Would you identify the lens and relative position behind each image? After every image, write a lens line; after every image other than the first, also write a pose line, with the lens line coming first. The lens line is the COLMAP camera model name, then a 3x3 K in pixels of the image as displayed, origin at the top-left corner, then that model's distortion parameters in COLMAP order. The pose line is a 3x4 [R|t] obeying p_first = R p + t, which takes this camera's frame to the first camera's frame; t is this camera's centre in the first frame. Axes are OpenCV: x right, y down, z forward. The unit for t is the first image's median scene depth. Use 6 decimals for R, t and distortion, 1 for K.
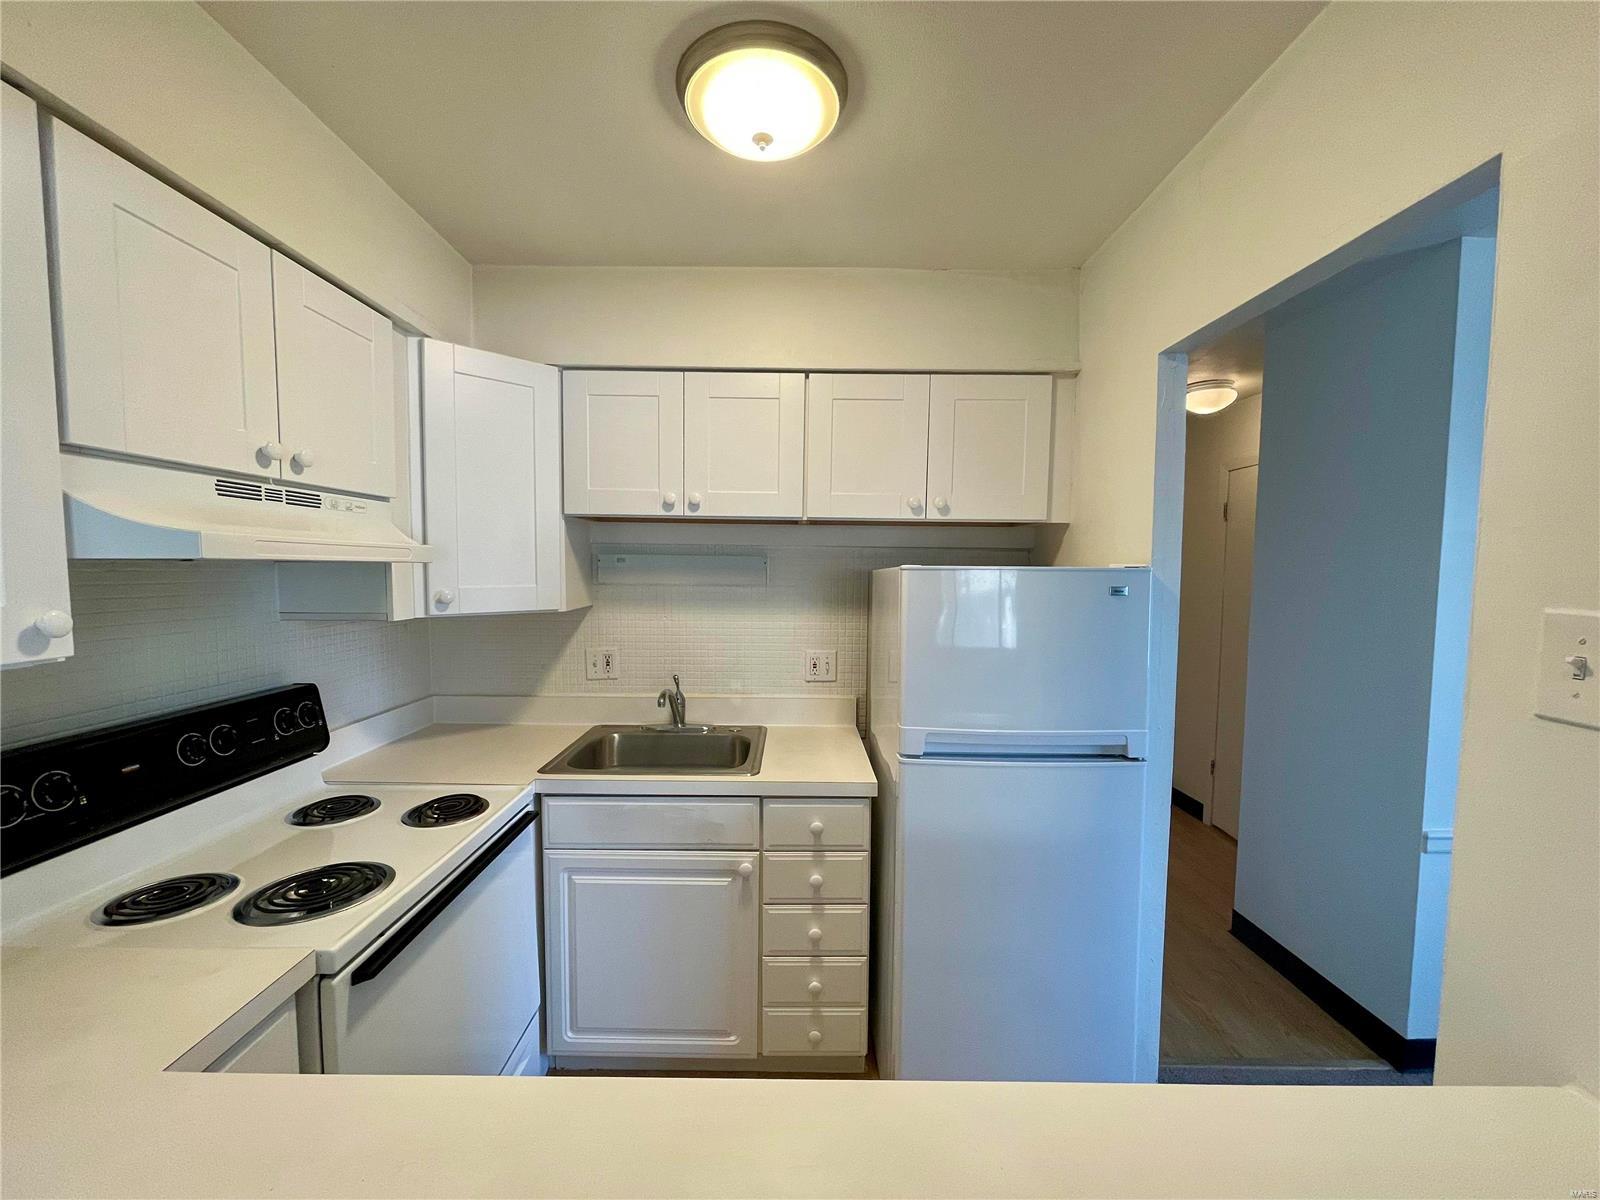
lens RADIAL K [[646.6, 0, 786.4], [0, 646.6, 606.5], [0, 0, 1]] dist [-0.000890, 0.000243]
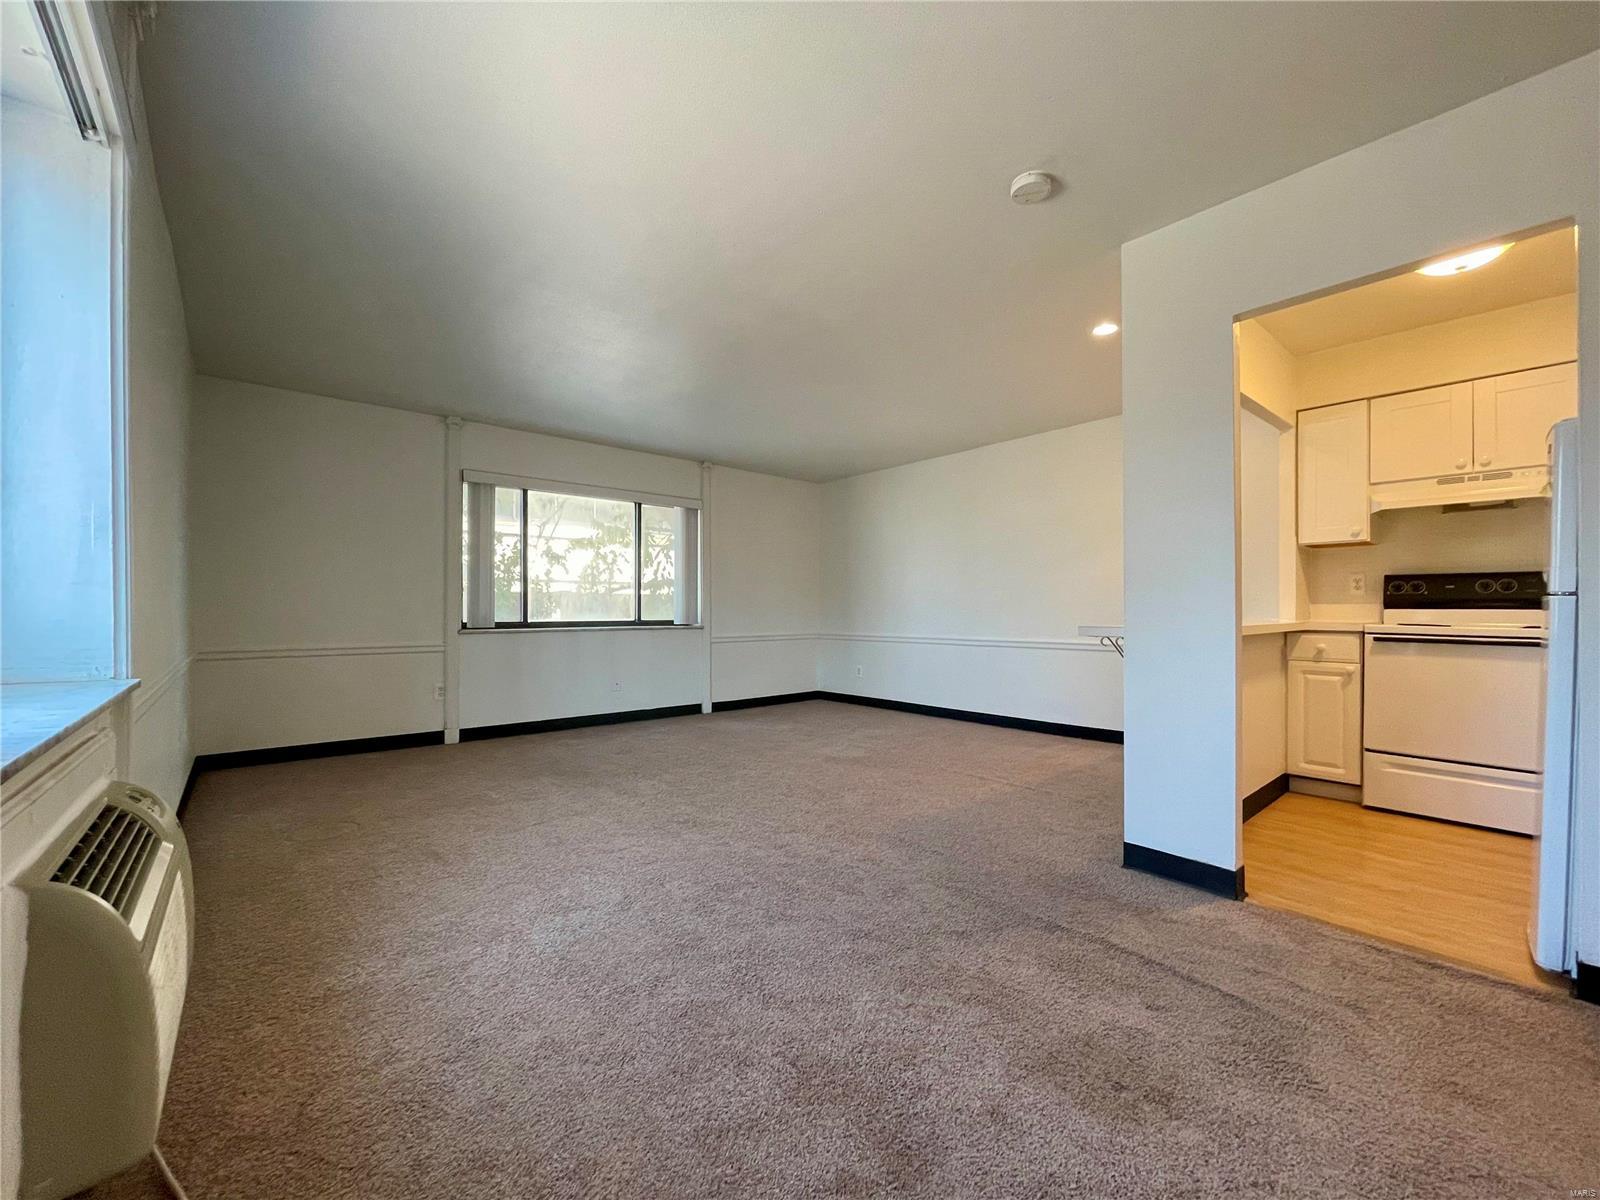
lens RADIAL K [[646.6, 0, 786.4], [0, 646.6, 606.5], [0, 0, 1]] dist [-0.000890, 0.000243]
pose [[-0.762094, -0.009006, -0.647403, 1.990754], [-0.046669, 0.998067, 0.041052, 0.239201], [0.645782, 0.061499, -0.761041, 0.862827]]
